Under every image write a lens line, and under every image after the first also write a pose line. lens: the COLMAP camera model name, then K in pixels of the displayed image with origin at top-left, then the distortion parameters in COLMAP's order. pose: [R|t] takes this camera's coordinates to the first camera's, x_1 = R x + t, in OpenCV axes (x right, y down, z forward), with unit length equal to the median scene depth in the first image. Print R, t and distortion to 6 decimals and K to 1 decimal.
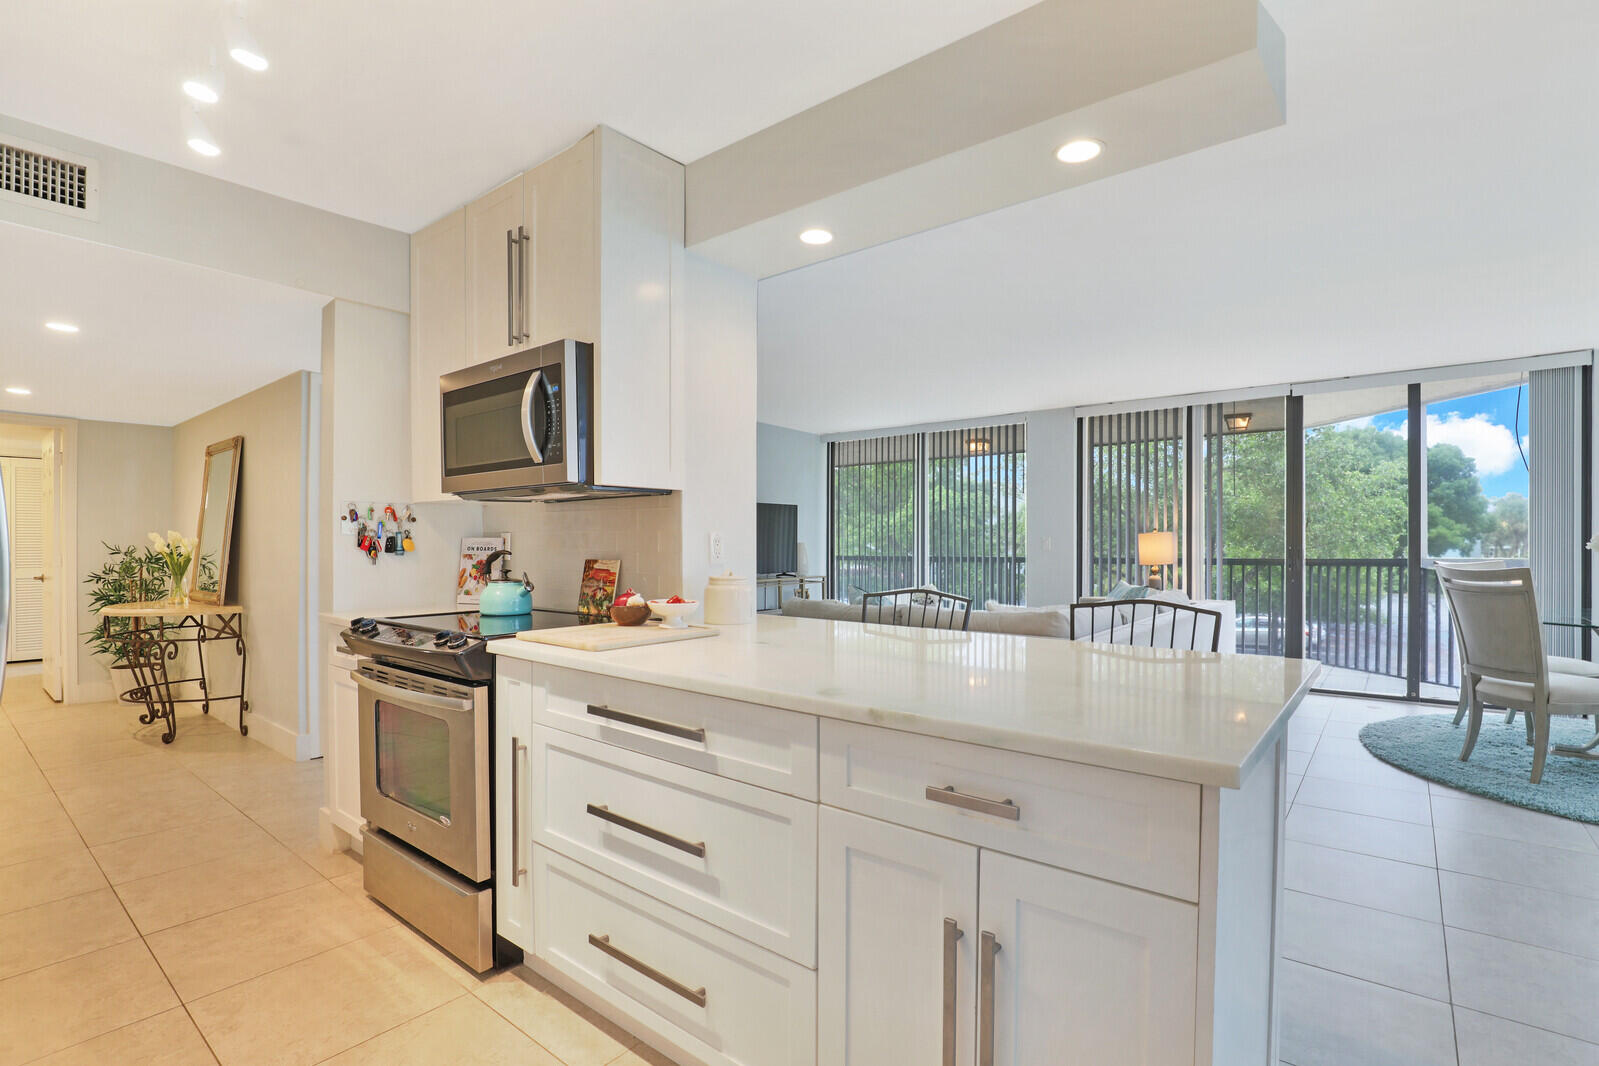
lens RADIAL K [[740.3, 0, 817.7], [0, 740.3, 541.1], [0, 0, 1]] dist [-0.037974, 0.007560]
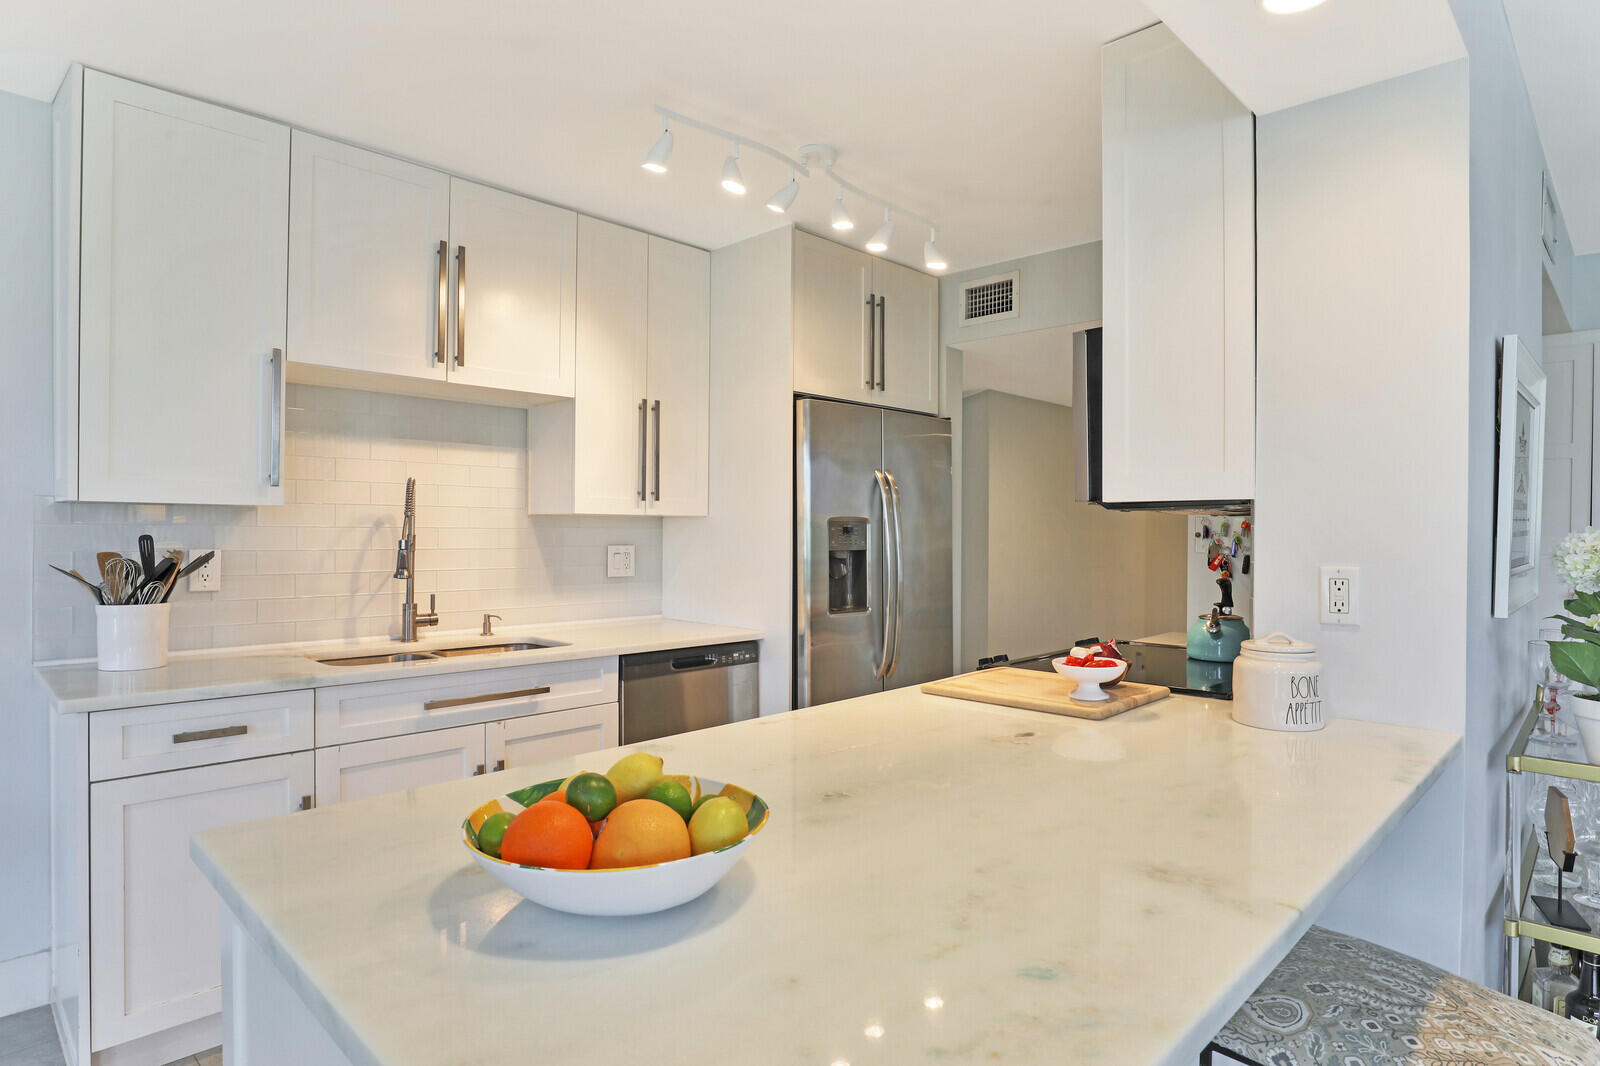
lens RADIAL K [[872.5, 0, 800.6], [0, 872.5, 538.5], [0, 0, 1]] dist [-0.019421, 0.001427]
pose [[-0.098635, 0.010641, -0.995067, 0.304532], [-0.000329, 0.999942, 0.010726, -0.022917], [0.995124, 0.001385, -0.098626, 0.350856]]
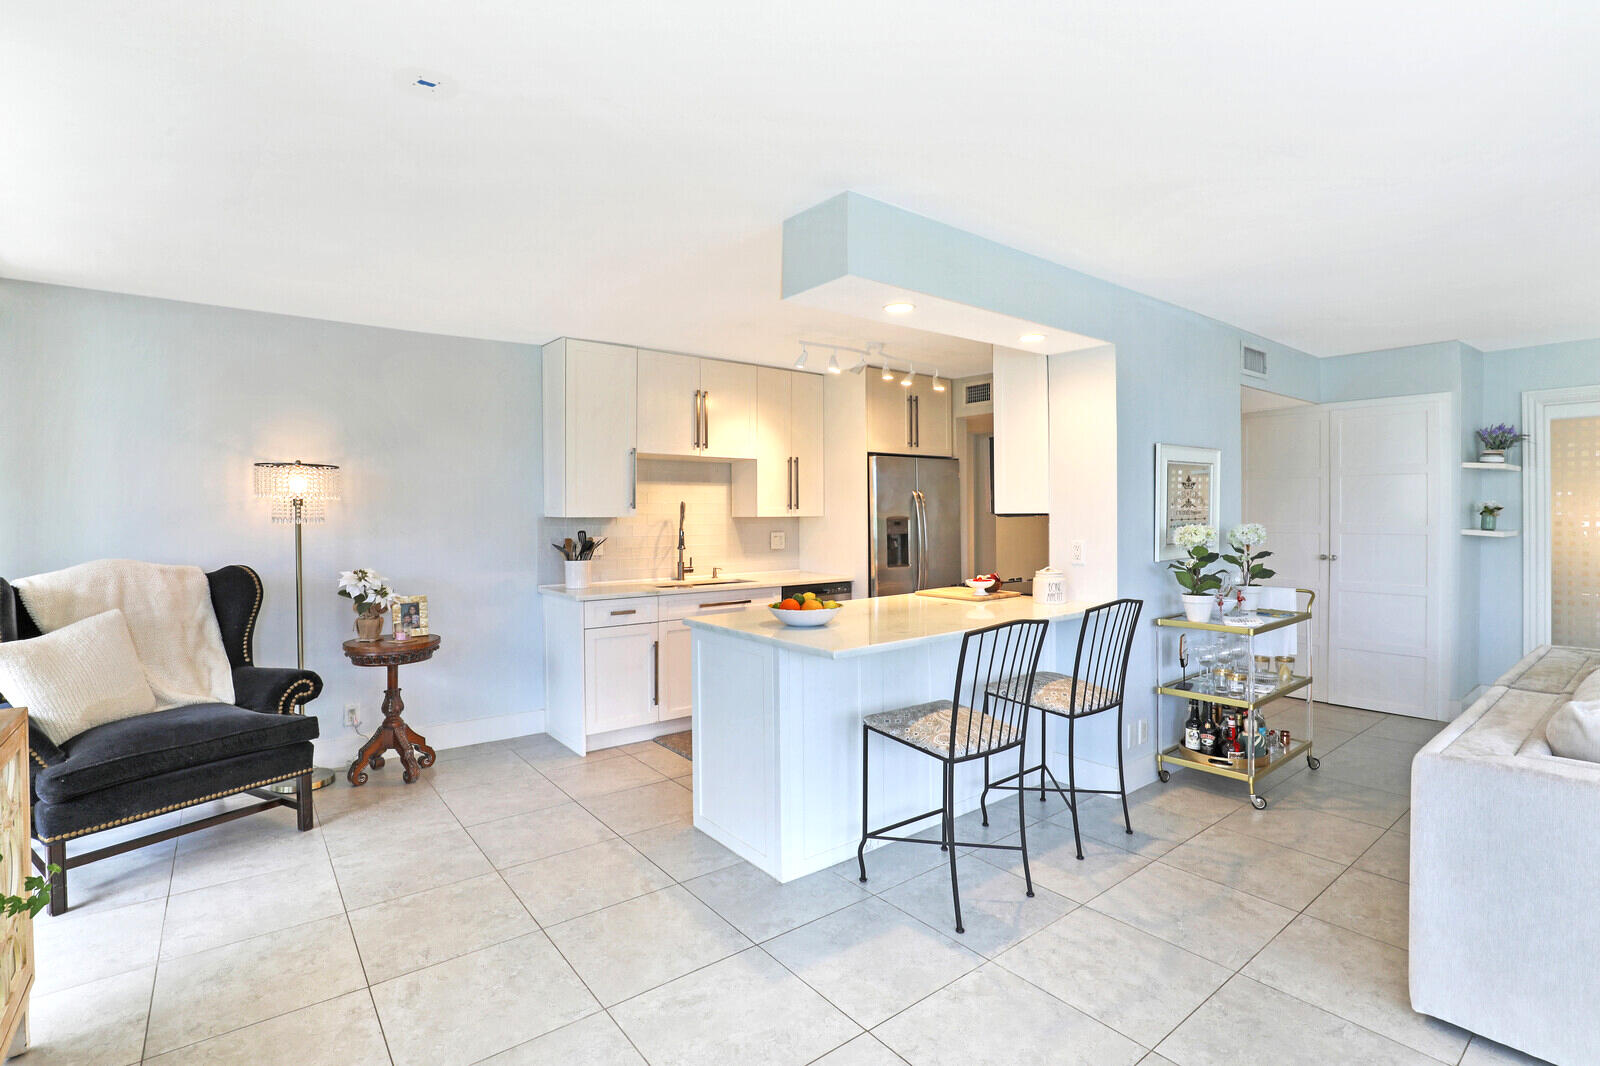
lens RADIAL K [[740.8, 0, 794.7], [0, 740.8, 517.9], [0, 0, 1]] dist [-0.037974, 0.007560]
pose [[-0.236700, 0.008711, -0.971544, 0.733253], [0.011661, 0.999913, 0.006125, -0.039067], [0.971513, -0.009879, -0.236782, 0.433996]]
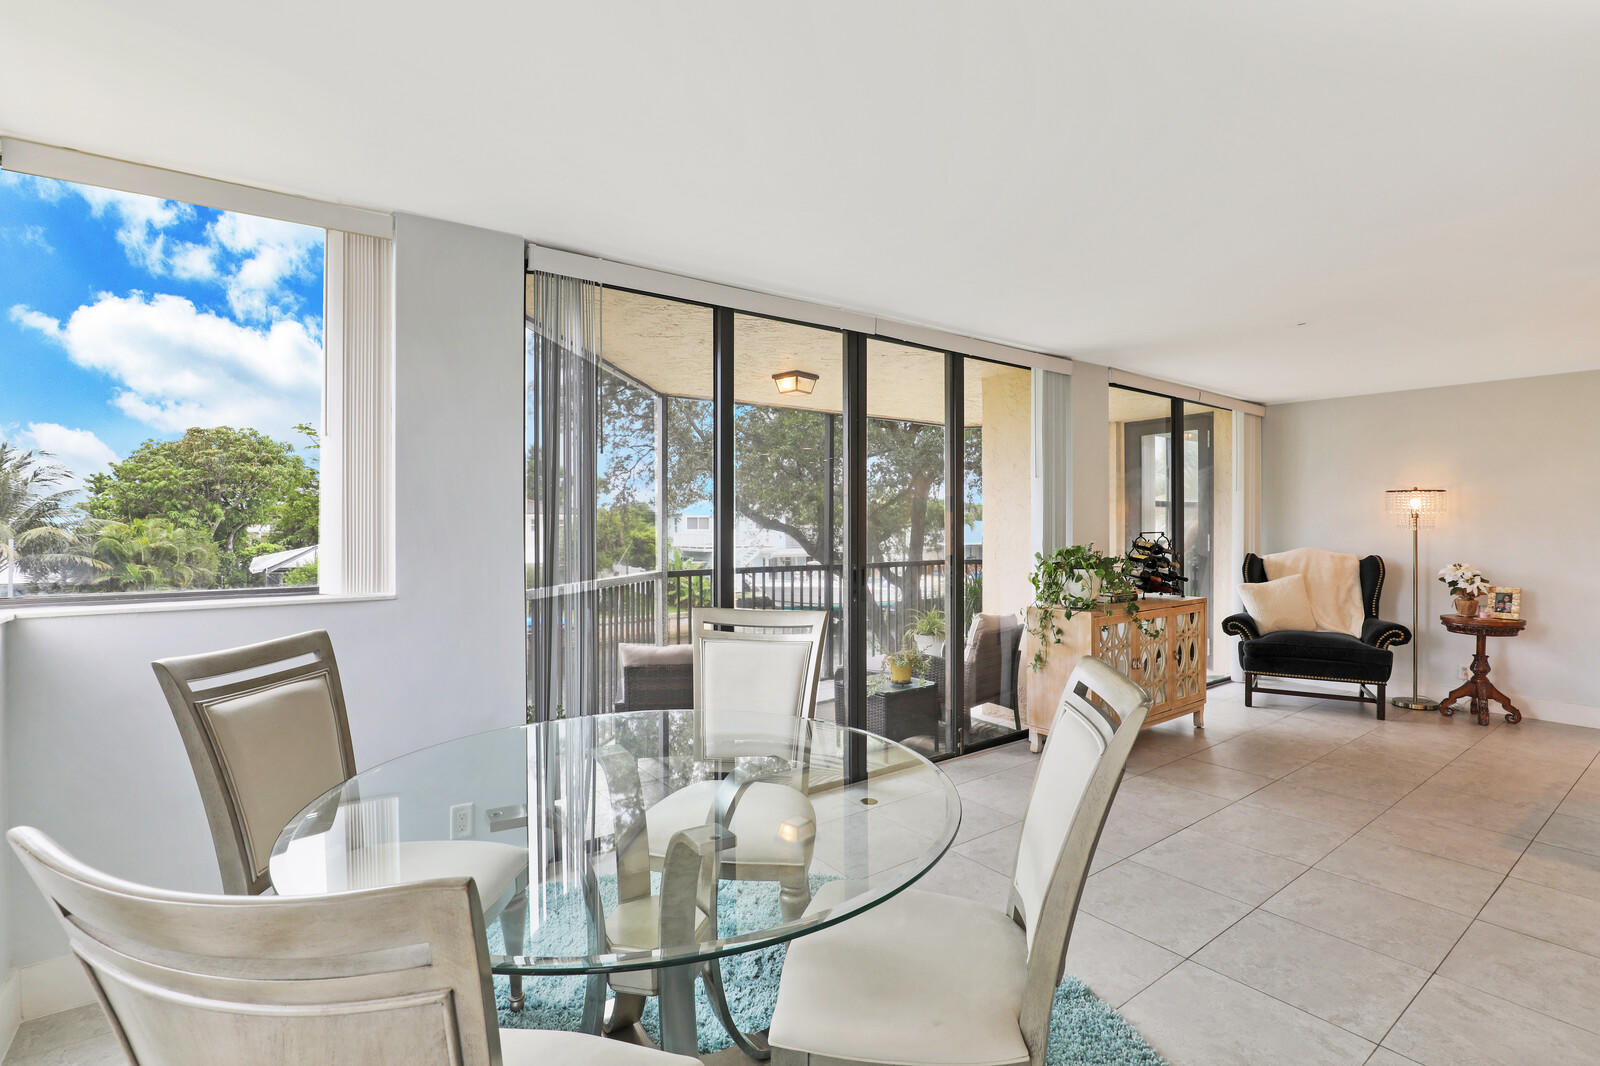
lens RADIAL K [[740.8, 0, 806.6], [0, 740.8, 531.2], [0, 0, 1]] dist [-0.037974, 0.007560]
pose [[-0.965043, 0.002140, 0.262083, 0.733289], [0.002540, 0.999996, 0.001185, -0.035719], [-0.262079, 0.001809, -0.965045, 1.093625]]
